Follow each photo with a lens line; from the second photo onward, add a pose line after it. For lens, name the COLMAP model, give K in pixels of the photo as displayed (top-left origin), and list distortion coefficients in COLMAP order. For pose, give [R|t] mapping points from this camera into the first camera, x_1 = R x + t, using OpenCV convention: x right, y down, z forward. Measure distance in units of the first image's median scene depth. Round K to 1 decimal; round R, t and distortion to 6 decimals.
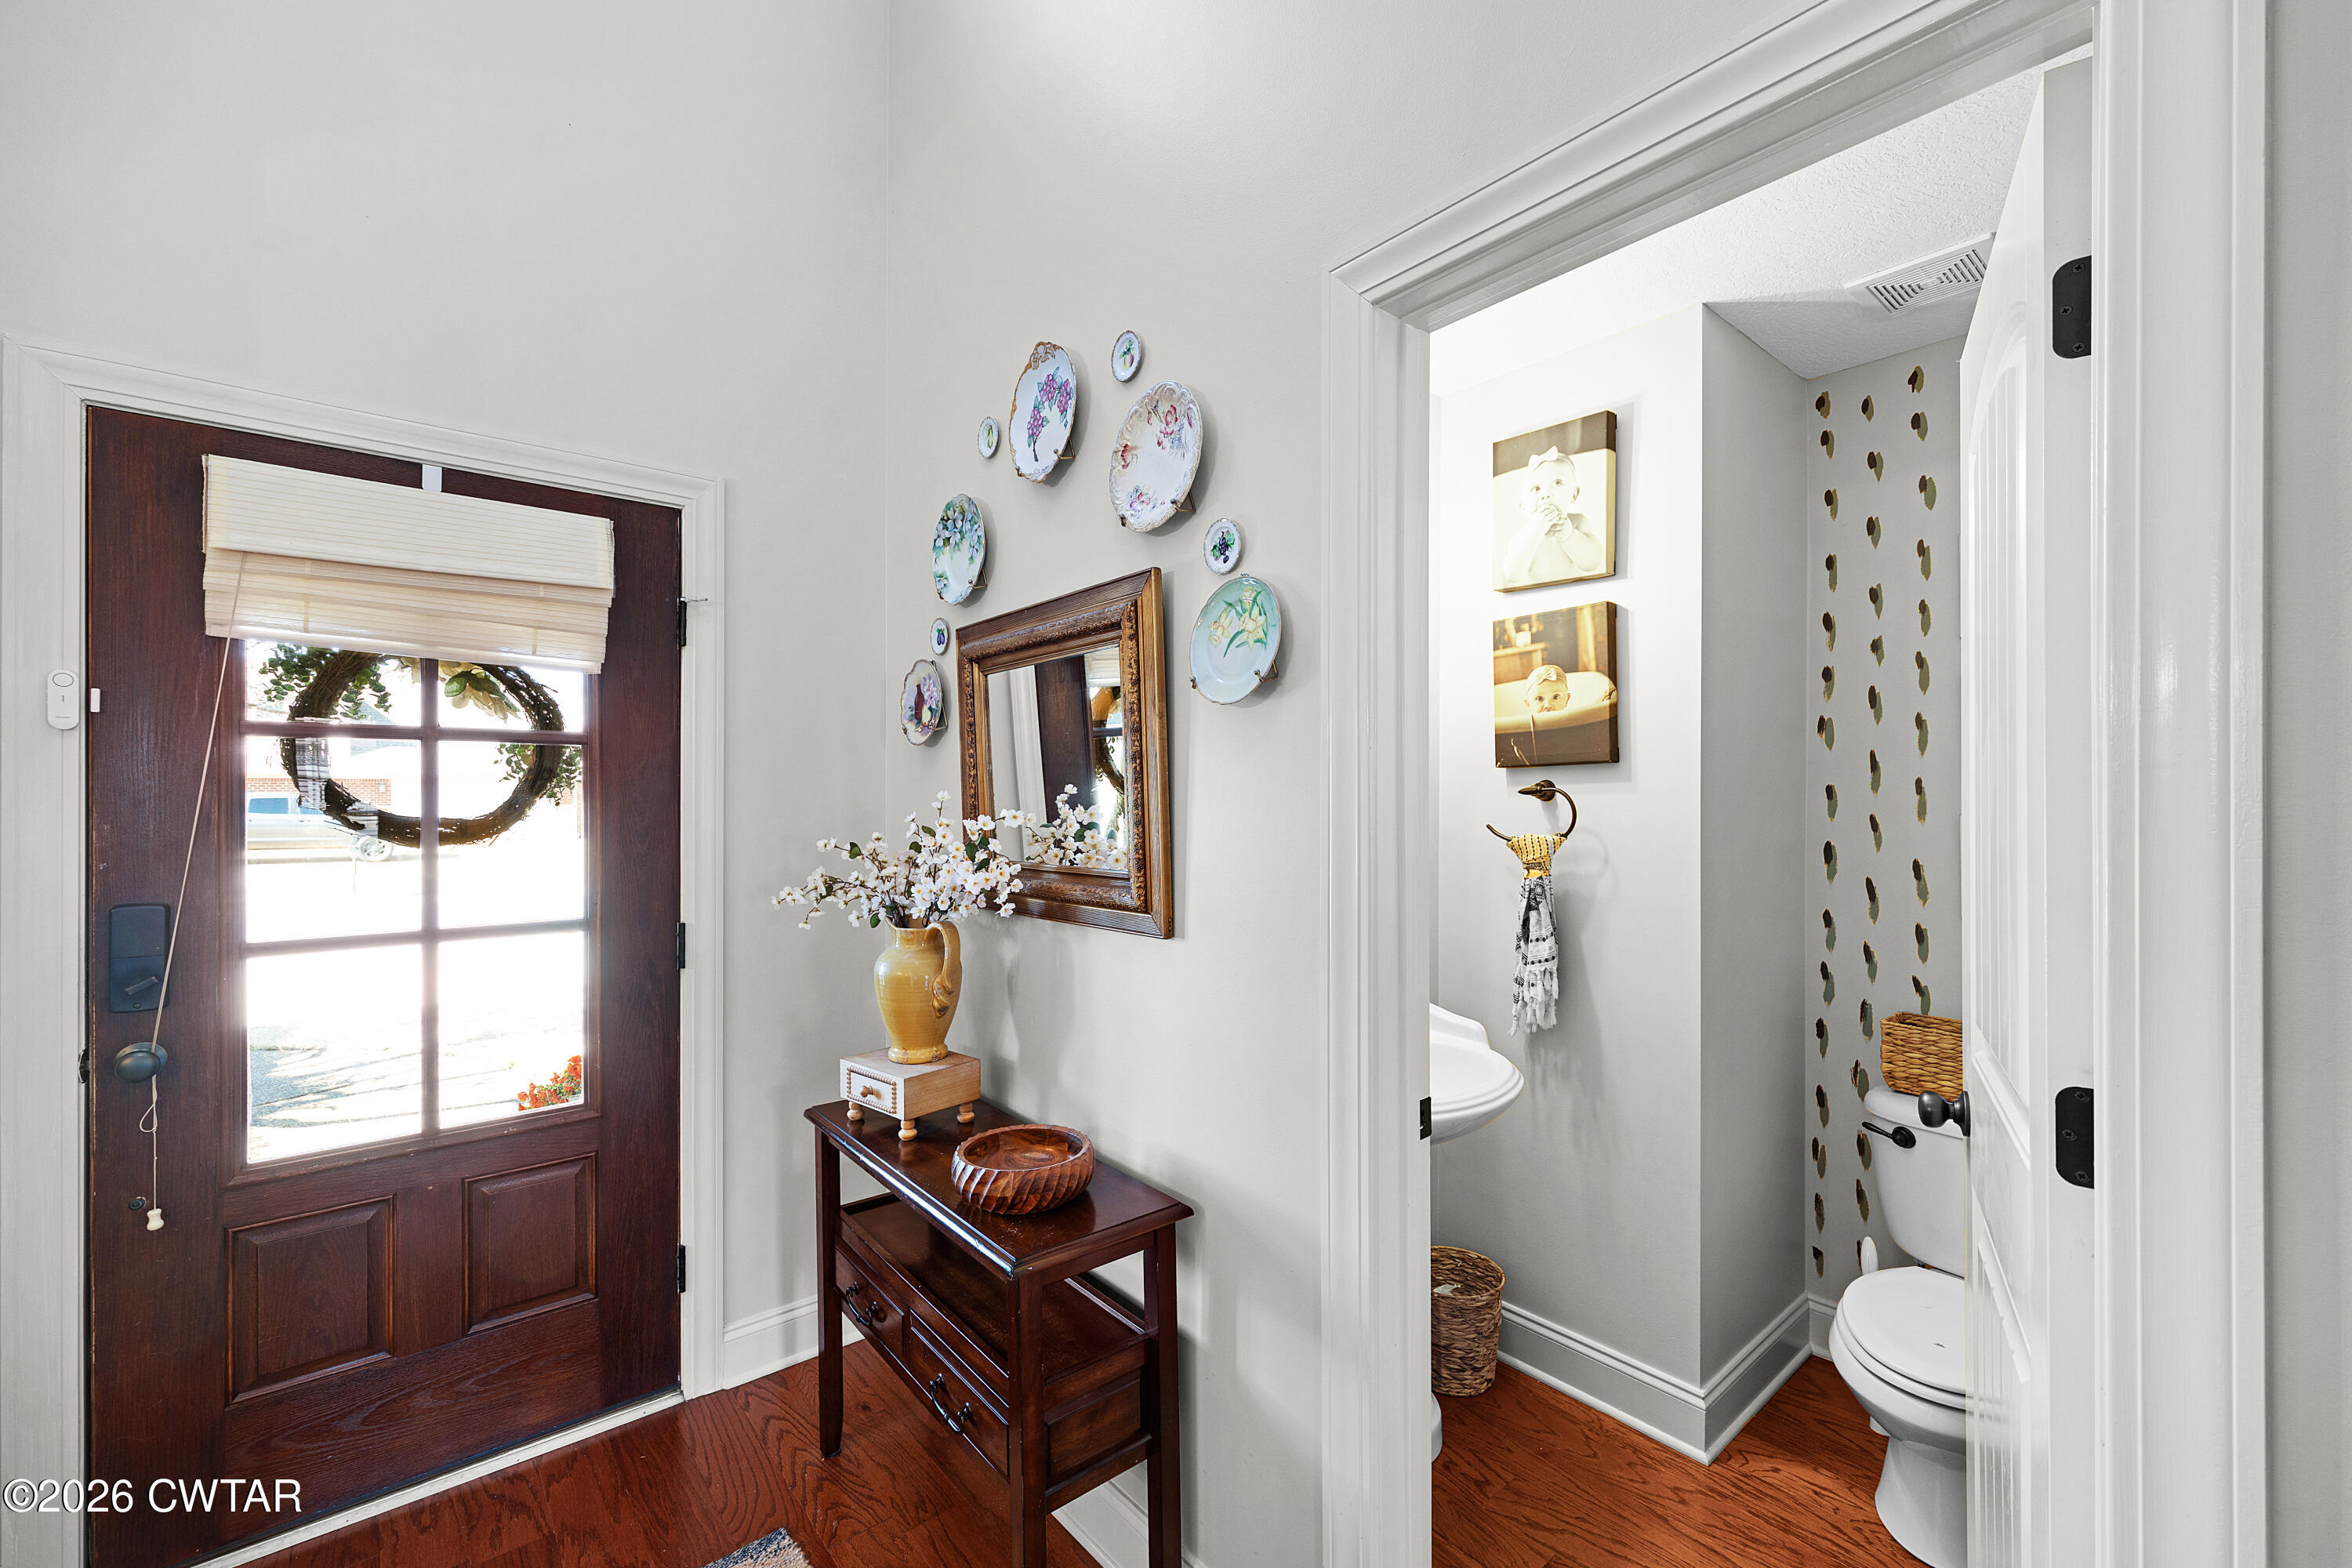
lens RADIAL K [[973.1, 0, 1168.4], [0, 973.1, 799.0], [0, 0, 1]] dist [-0.004222, 0.004140]
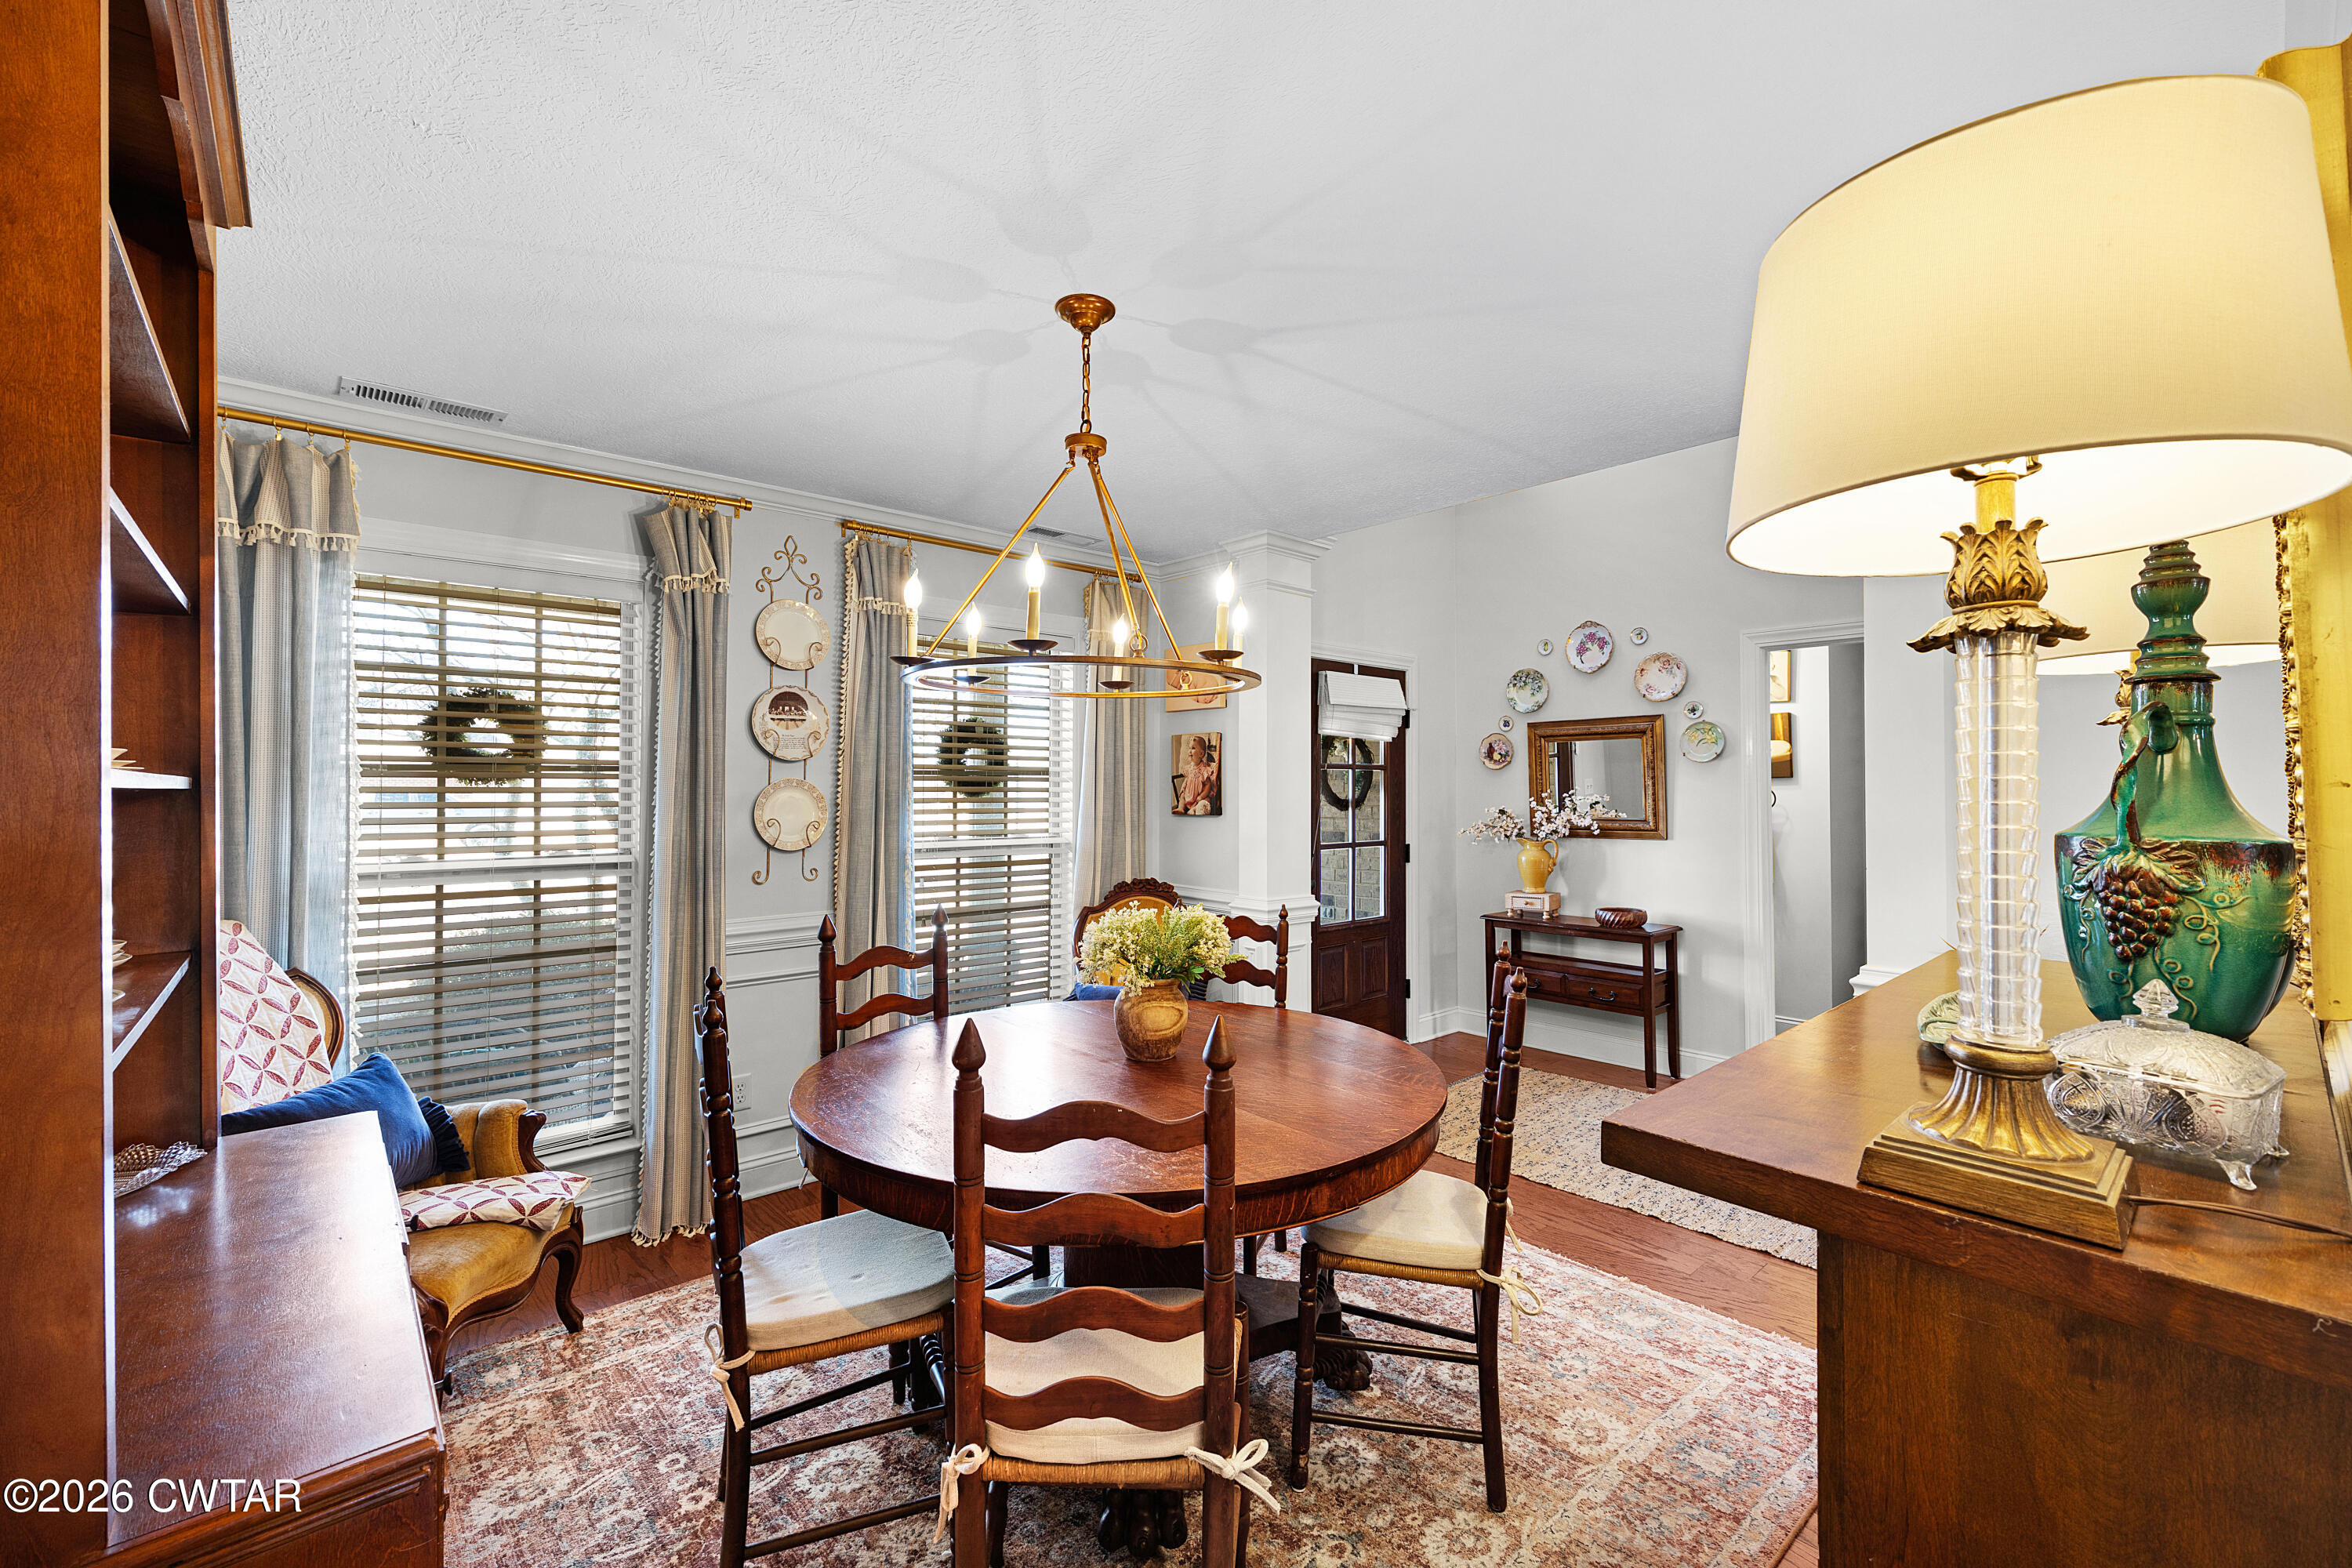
lens RADIAL K [[973.1, 0, 1175.2], [0, 973.1, 771.9], [0, 0, 1]] dist [-0.004222, 0.004140]
pose [[0.999664, 0.000038, 0.025930, -1.295626], [0.000460, 0.999816, -0.019185, -0.005748], [-0.025926, 0.019191, 0.999480, -1.575977]]
